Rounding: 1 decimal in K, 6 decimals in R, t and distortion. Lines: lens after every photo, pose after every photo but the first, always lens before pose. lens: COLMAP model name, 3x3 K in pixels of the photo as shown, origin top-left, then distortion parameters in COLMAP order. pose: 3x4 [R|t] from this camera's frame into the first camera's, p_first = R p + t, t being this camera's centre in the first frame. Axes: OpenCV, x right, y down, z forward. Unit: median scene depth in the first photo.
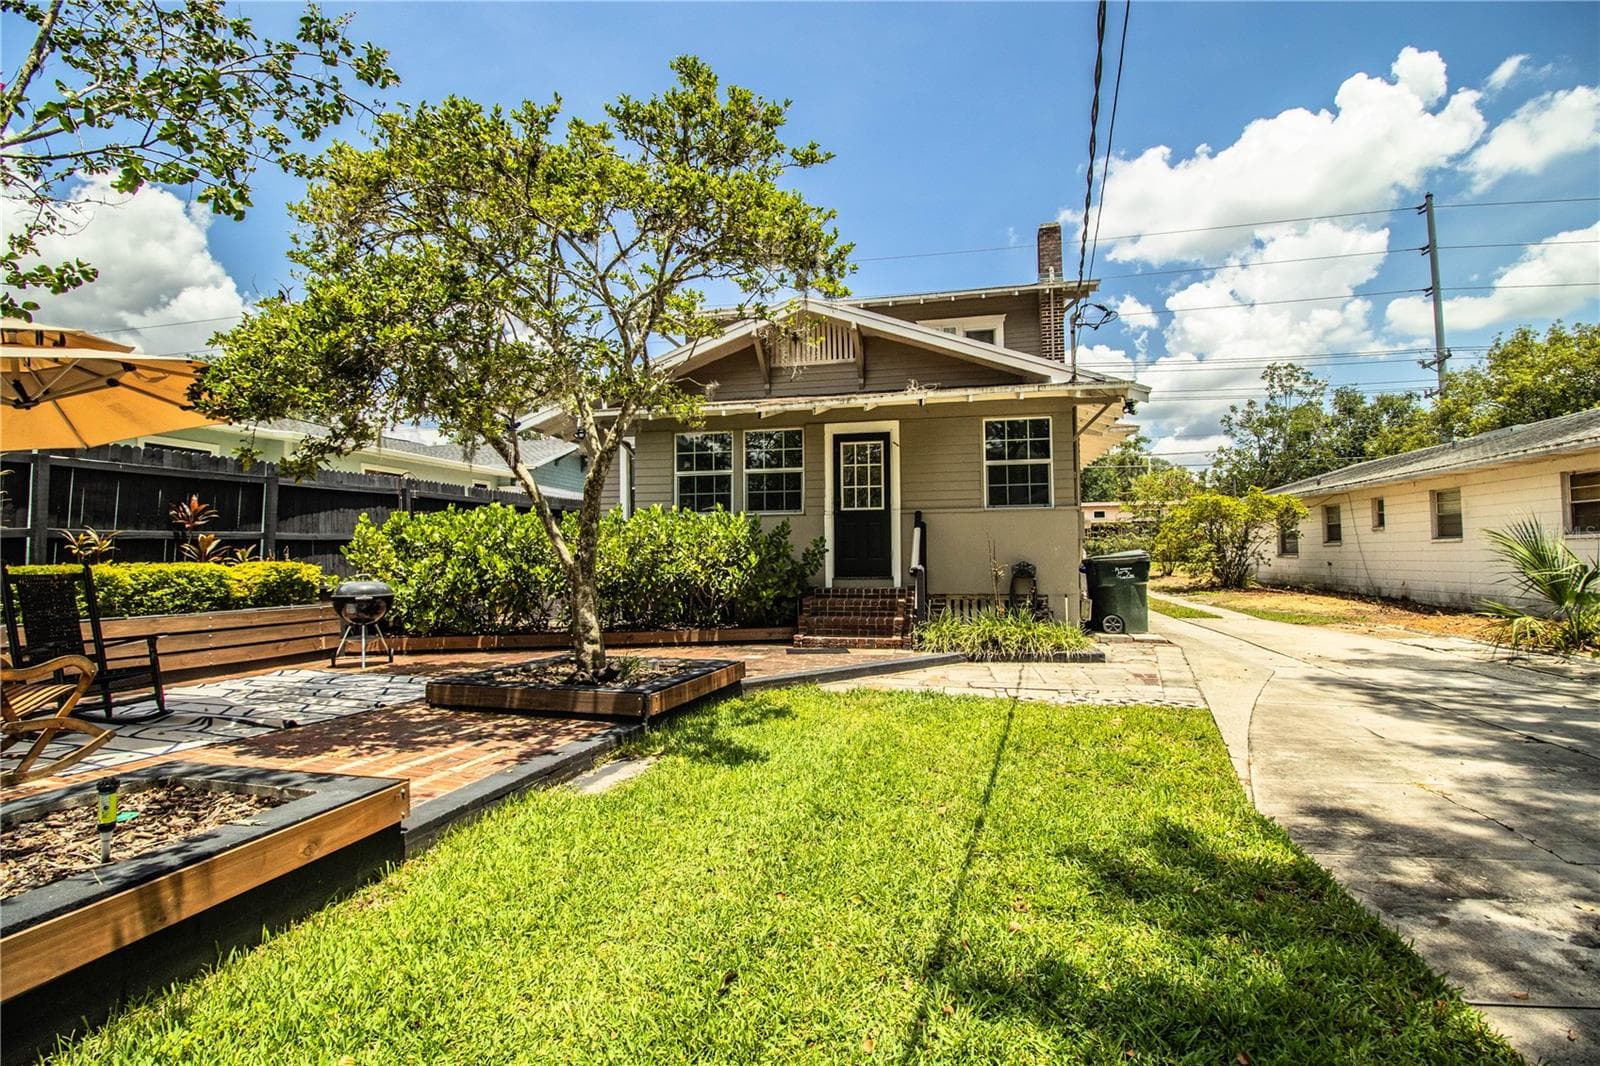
lens RADIAL K [[735.8, 0, 805.5], [0, 735.8, 524.1], [0, 0, 1]] dist [0.003411, -0.015371]
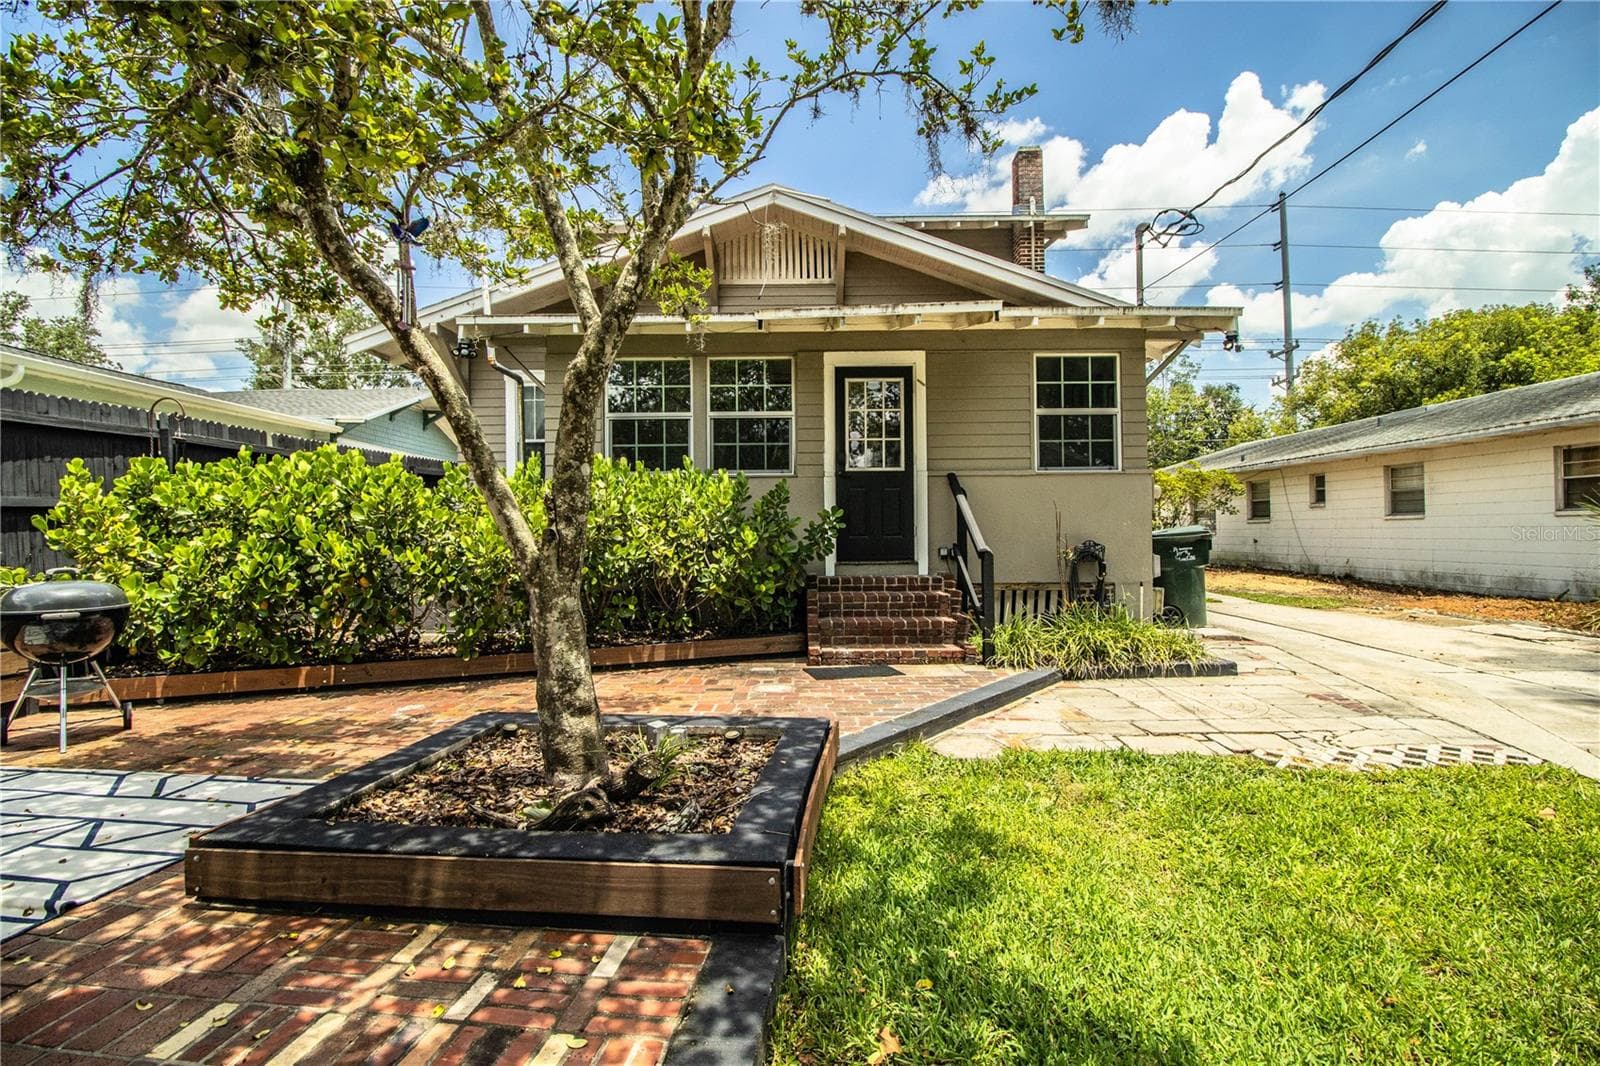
lens RADIAL K [[735.8, 0, 805.5], [0, 735.8, 524.1], [0, 0, 1]] dist [0.003411, -0.015371]
pose [[0.979192, 0.002072, 0.202926, -0.154854], [-0.008304, 0.999519, 0.029864, 0.013907], [-0.202766, -0.030927, 0.978739, 0.318886]]
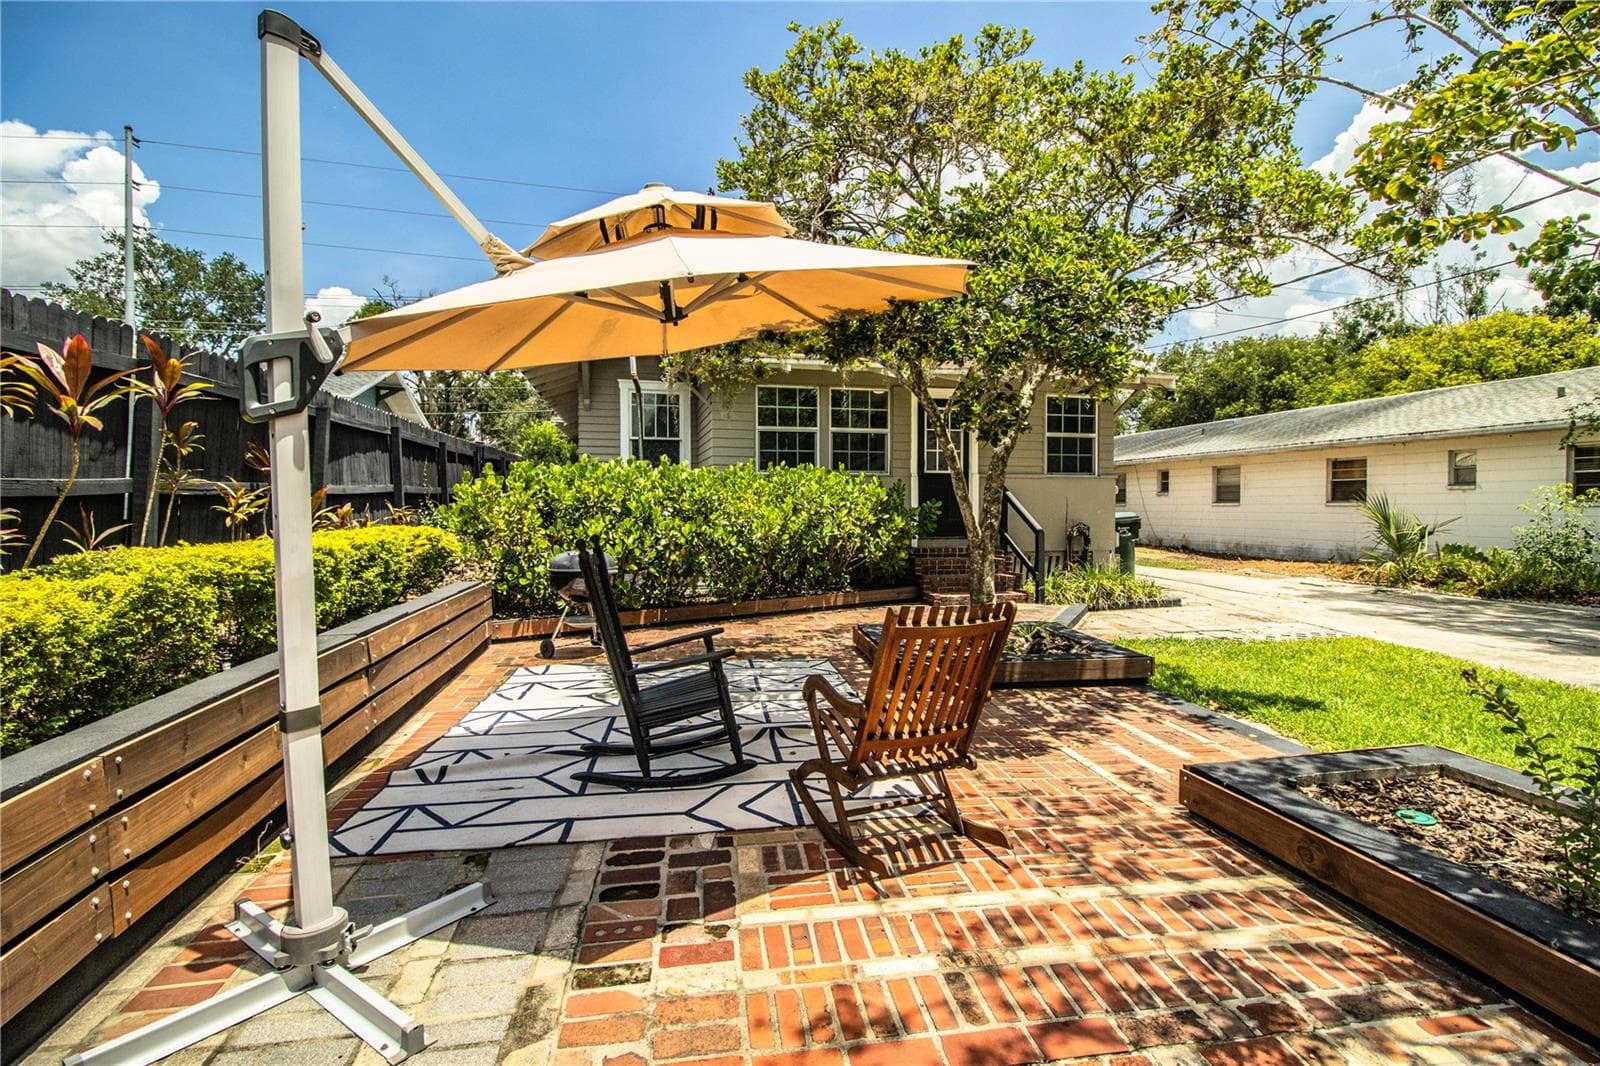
lens RADIAL K [[735.8, 0, 805.5], [0, 735.8, 524.1], [0, 0, 1]] dist [0.003411, -0.015371]
pose [[0.910765, -0.001899, 0.412921, -0.589367], [-0.025670, 0.997795, 0.061208, -0.006467], [-0.412127, -0.066346, 0.908708, 0.135633]]
